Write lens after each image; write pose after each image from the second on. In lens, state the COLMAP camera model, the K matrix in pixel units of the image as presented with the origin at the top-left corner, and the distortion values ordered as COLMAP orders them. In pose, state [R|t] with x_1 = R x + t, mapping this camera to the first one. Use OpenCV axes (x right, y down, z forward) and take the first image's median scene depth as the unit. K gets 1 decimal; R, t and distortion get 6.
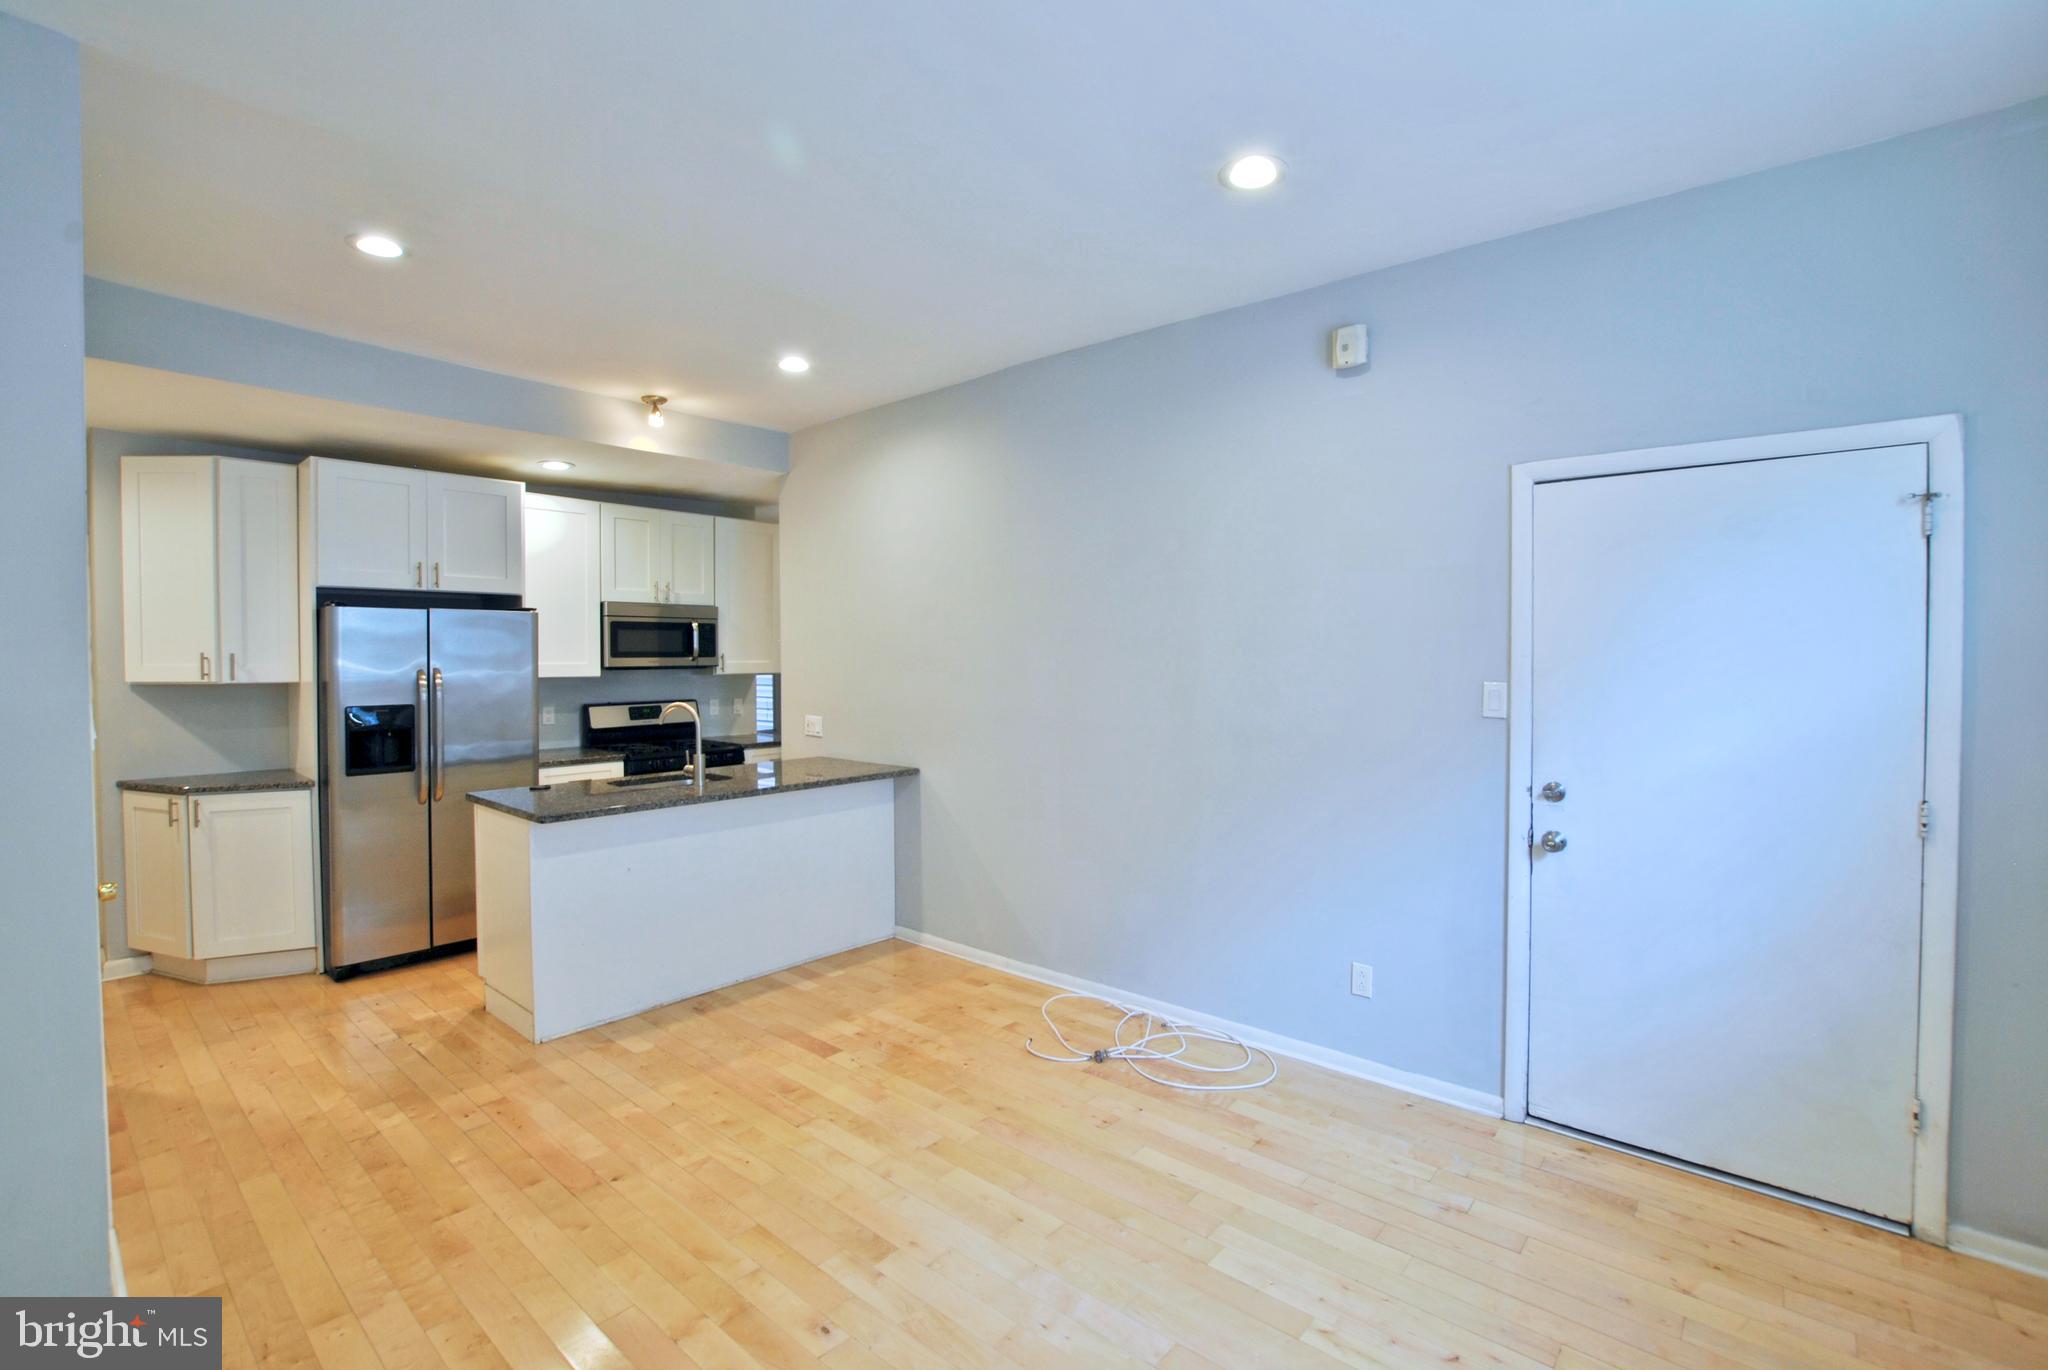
lens RADIAL K [[896.3, 0, 1028.9], [0, 896.3, 676.2], [0, 0, 1]] dist [-0.036370, 0.006785]
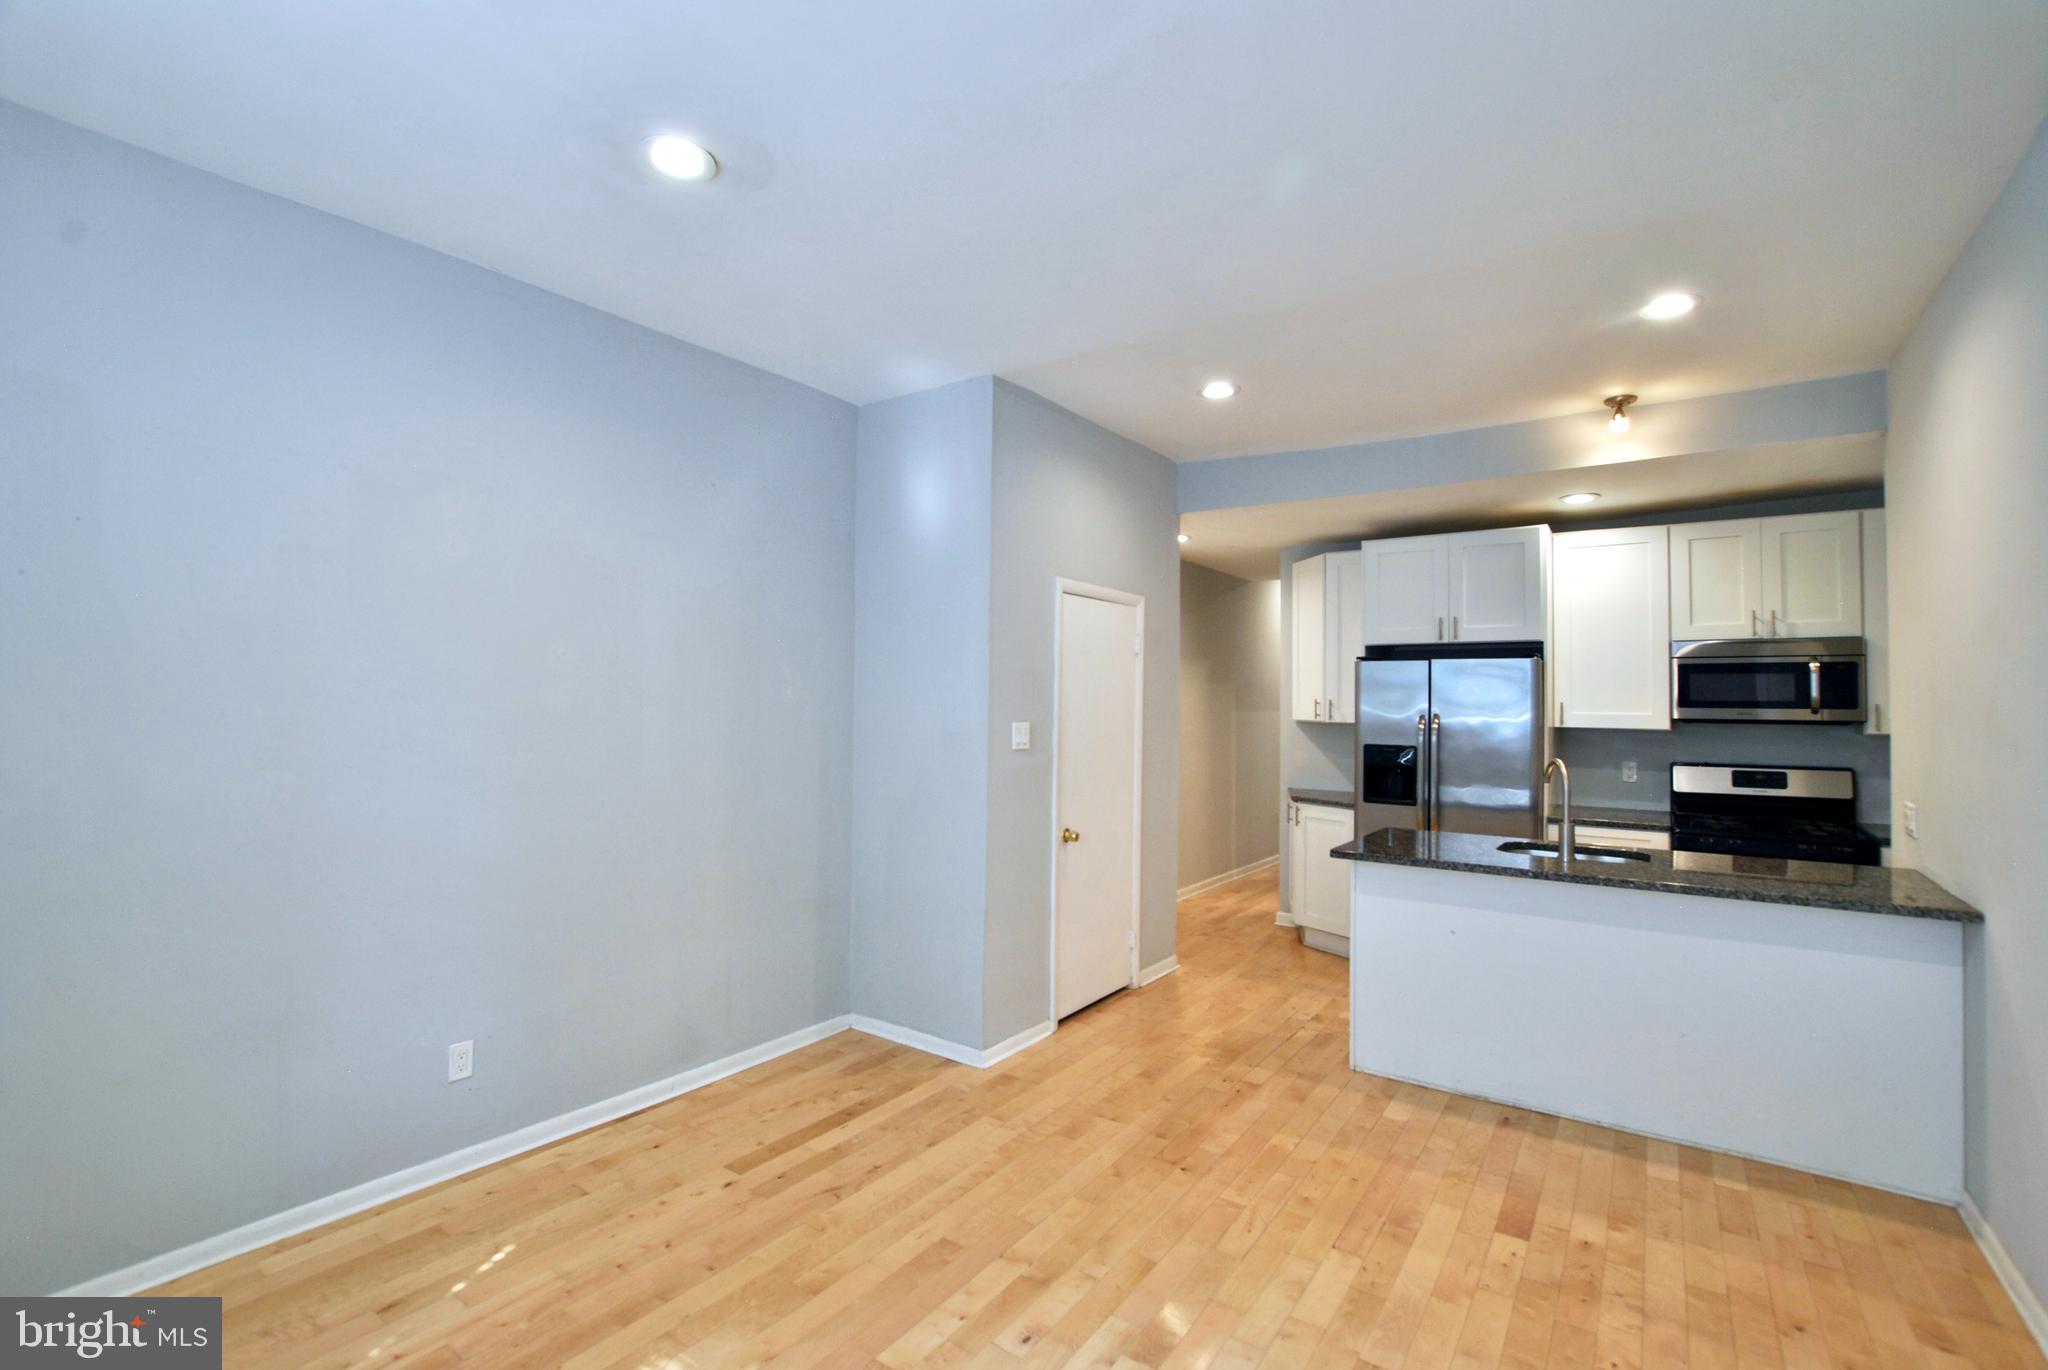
lens RADIAL K [[896.3, 0, 1018.1], [0, 896.3, 675.0], [0, 0, 1]] dist [-0.036370, 0.006785]
pose [[0.101585, -0.026158, -0.994483, 0.380839], [-0.035723, 0.998914, -0.029923, -0.005912], [0.994185, 0.038565, 0.100540, 0.393438]]
